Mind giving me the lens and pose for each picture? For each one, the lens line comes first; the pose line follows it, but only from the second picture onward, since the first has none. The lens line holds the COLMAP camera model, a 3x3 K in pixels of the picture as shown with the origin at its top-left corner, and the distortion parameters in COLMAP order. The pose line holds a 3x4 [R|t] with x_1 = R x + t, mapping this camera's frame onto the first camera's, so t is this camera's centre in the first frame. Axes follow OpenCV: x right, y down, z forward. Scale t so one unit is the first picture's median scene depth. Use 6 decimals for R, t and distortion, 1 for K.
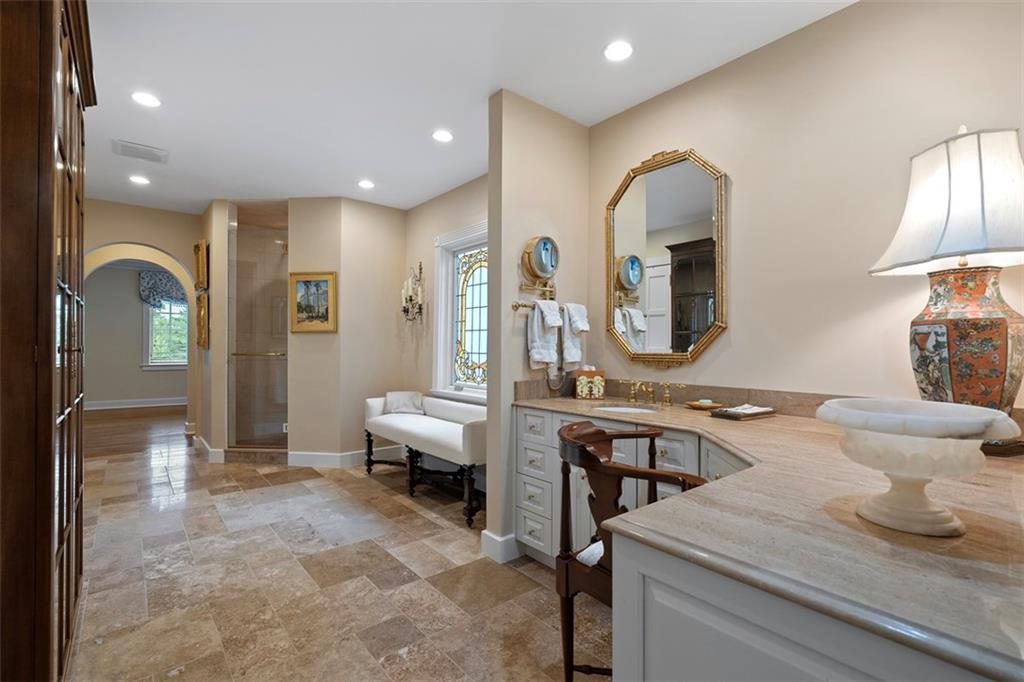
lens RADIAL K [[468.5, 0, 513.8], [0, 468.5, 340.8], [0, 0, 1]] dist [-0.004717, -0.000447]
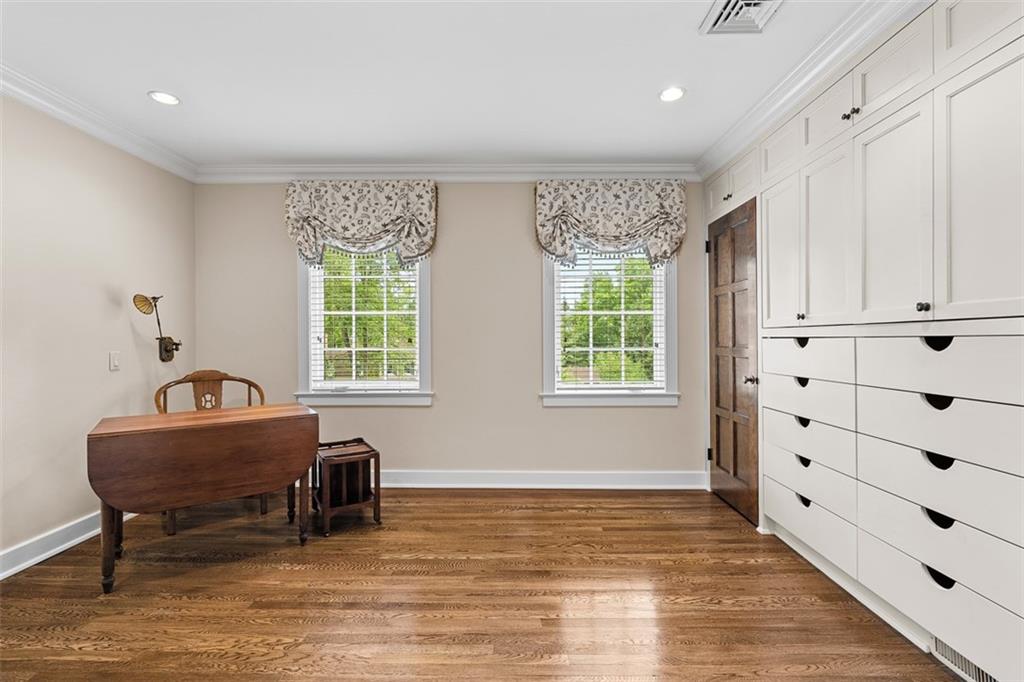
lens RADIAL K [[468.5, 0, 513.4], [0, 468.5, 340.7], [0, 0, 1]] dist [-0.004717, -0.000447]
pose [[0.754064, -0.011081, -0.656708, -0.522329], [0.018281, 0.999824, 0.004121, -0.002152], [0.656547, -0.015113, 0.754134, 0.644152]]
